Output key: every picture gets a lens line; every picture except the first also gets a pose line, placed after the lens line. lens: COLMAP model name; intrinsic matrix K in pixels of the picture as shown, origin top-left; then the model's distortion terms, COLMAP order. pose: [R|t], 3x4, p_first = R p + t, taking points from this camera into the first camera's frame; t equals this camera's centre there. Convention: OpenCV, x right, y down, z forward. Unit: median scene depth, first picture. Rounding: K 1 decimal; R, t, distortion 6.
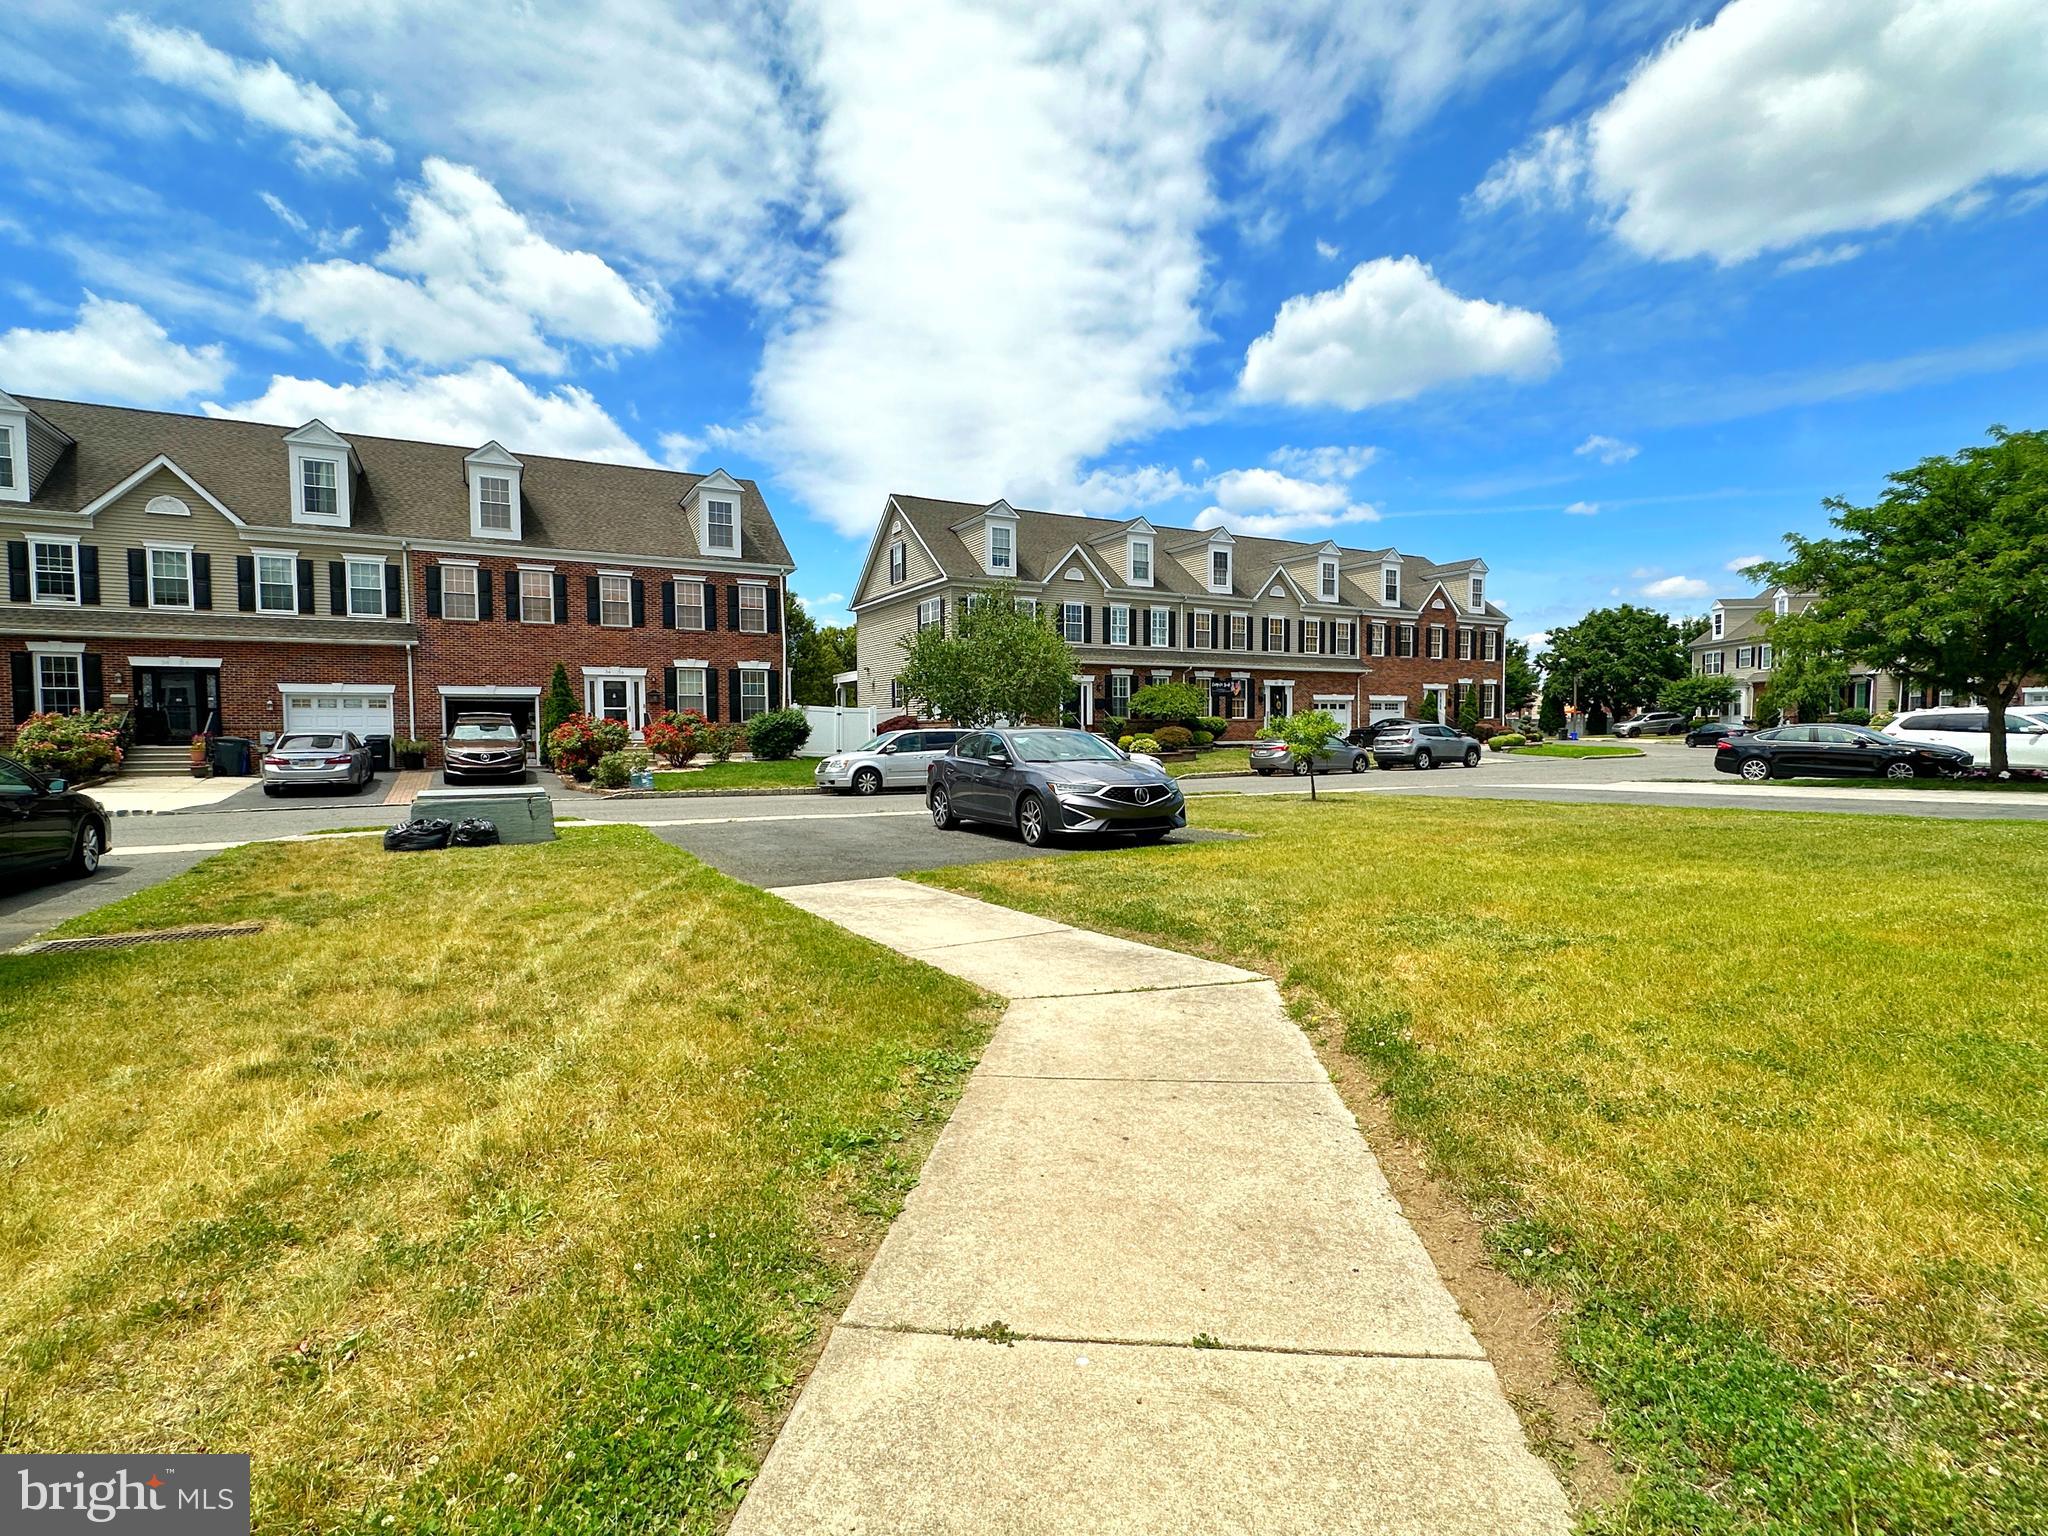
lens RADIAL K [[956.0, 0, 1032.6], [0, 956.0, 779.7], [0, 0, 1]] dist [-0.005378, -0.002059]
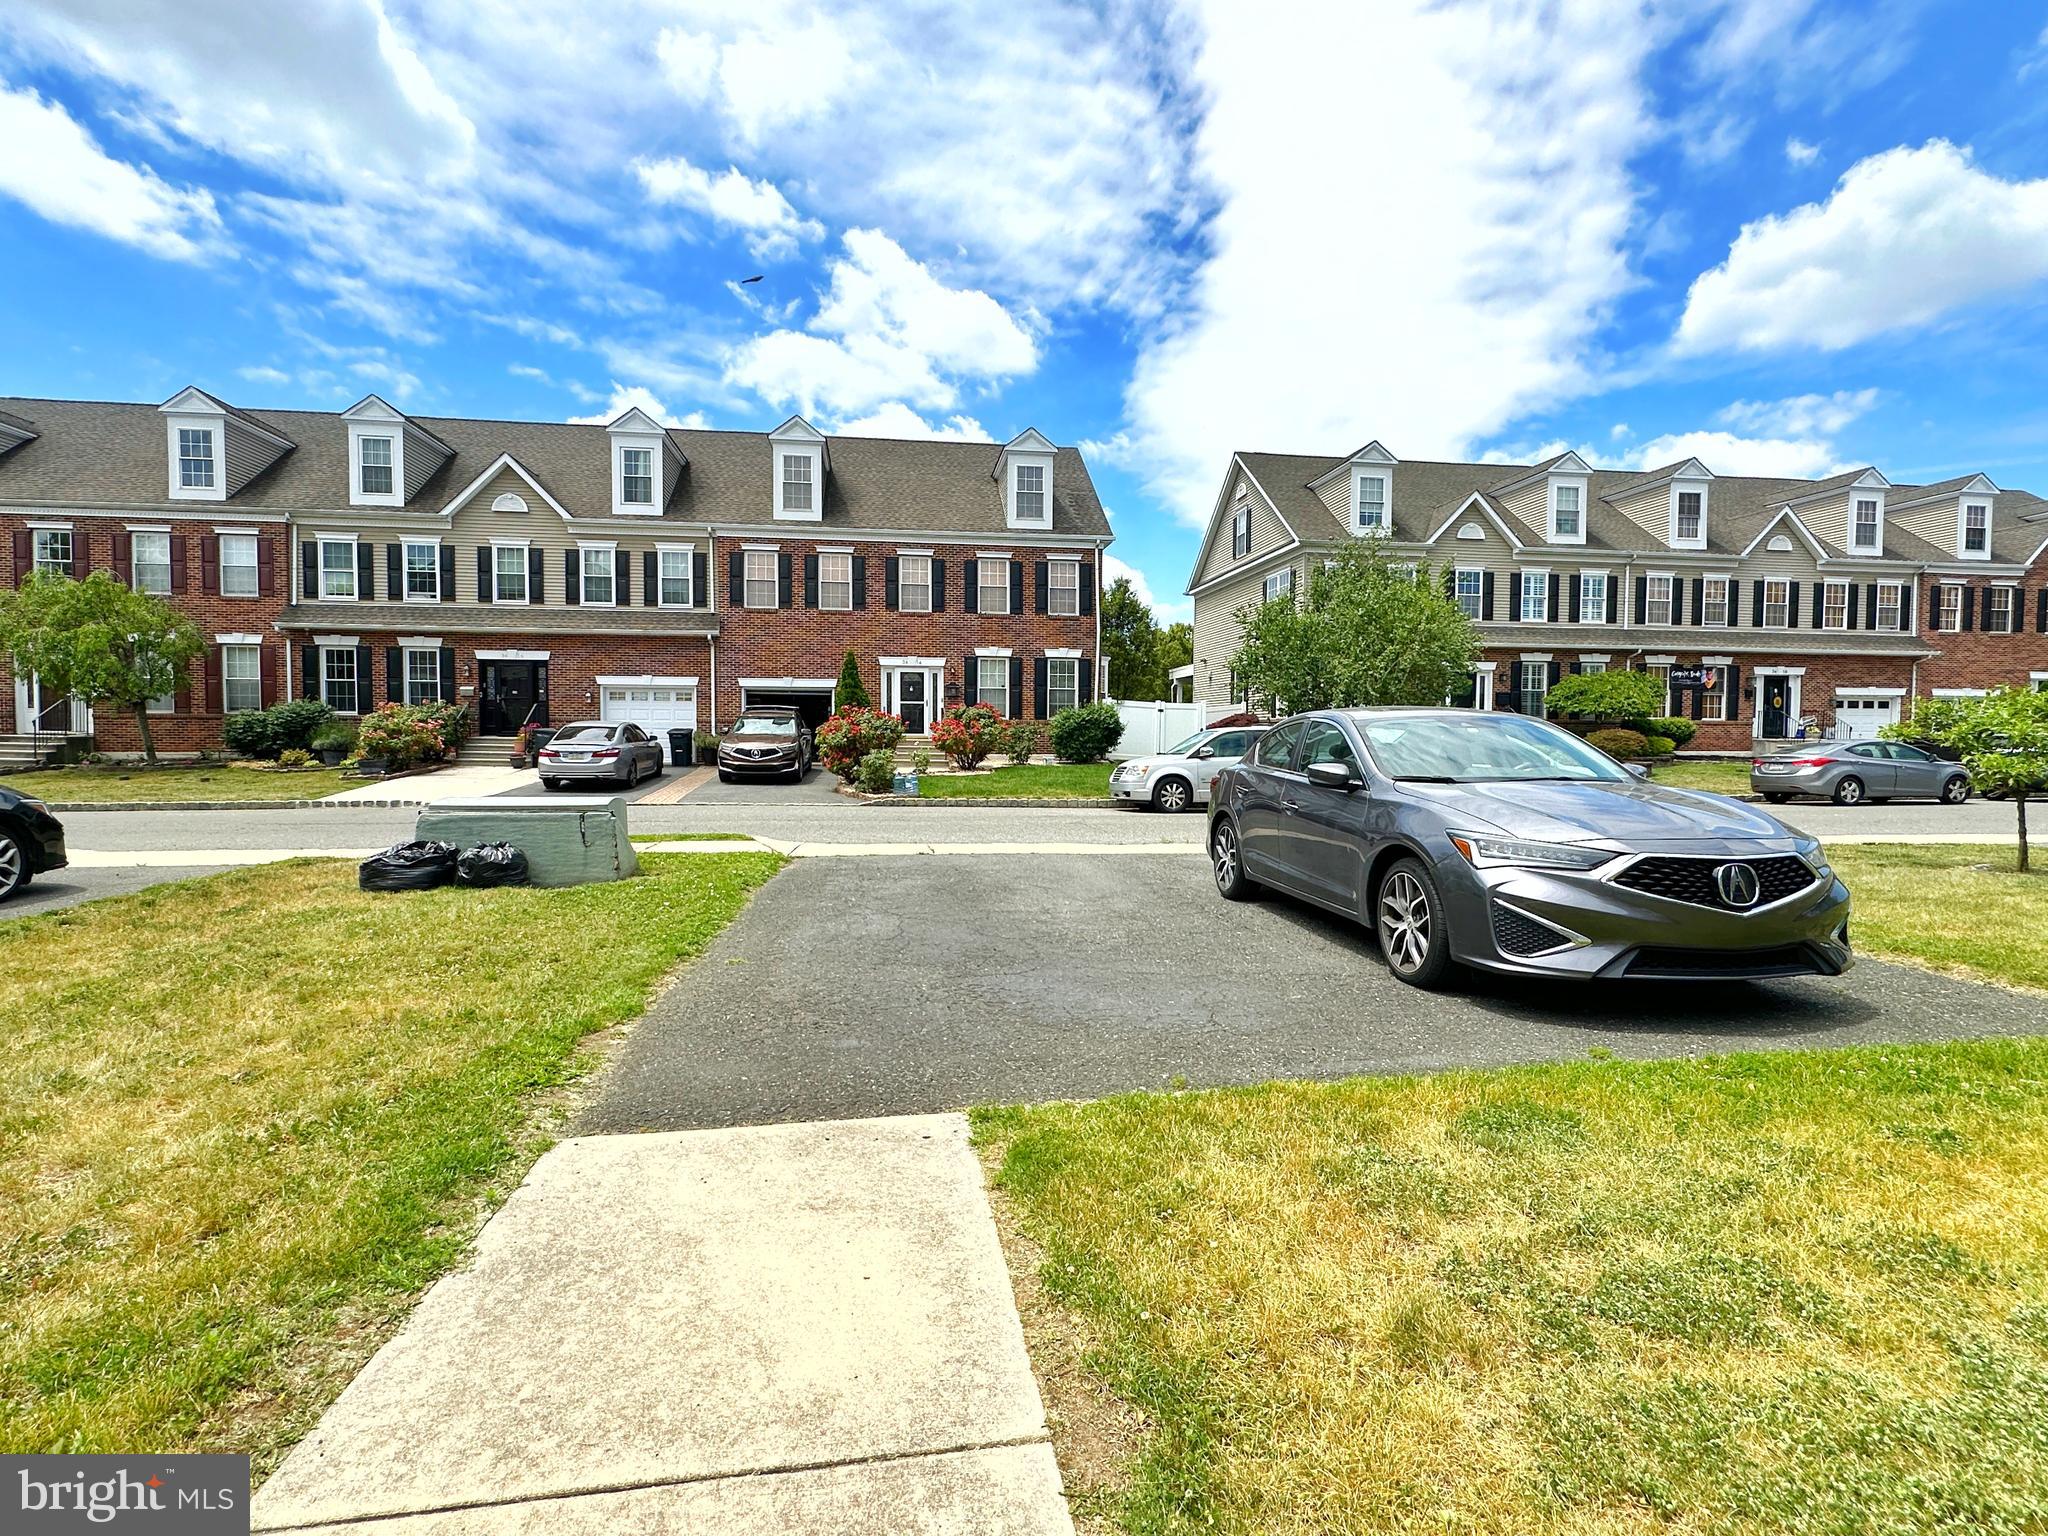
lens RADIAL K [[956.0, 0, 1032.6], [0, 956.0, 779.7], [0, 0, 1]] dist [-0.005378, -0.002059]
pose [[0.931390, 0.028254, -0.362924, -0.000832], [-0.030280, 0.999541, 0.000105, -0.003741], [0.362760, 0.010891, 0.931819, 0.141497]]
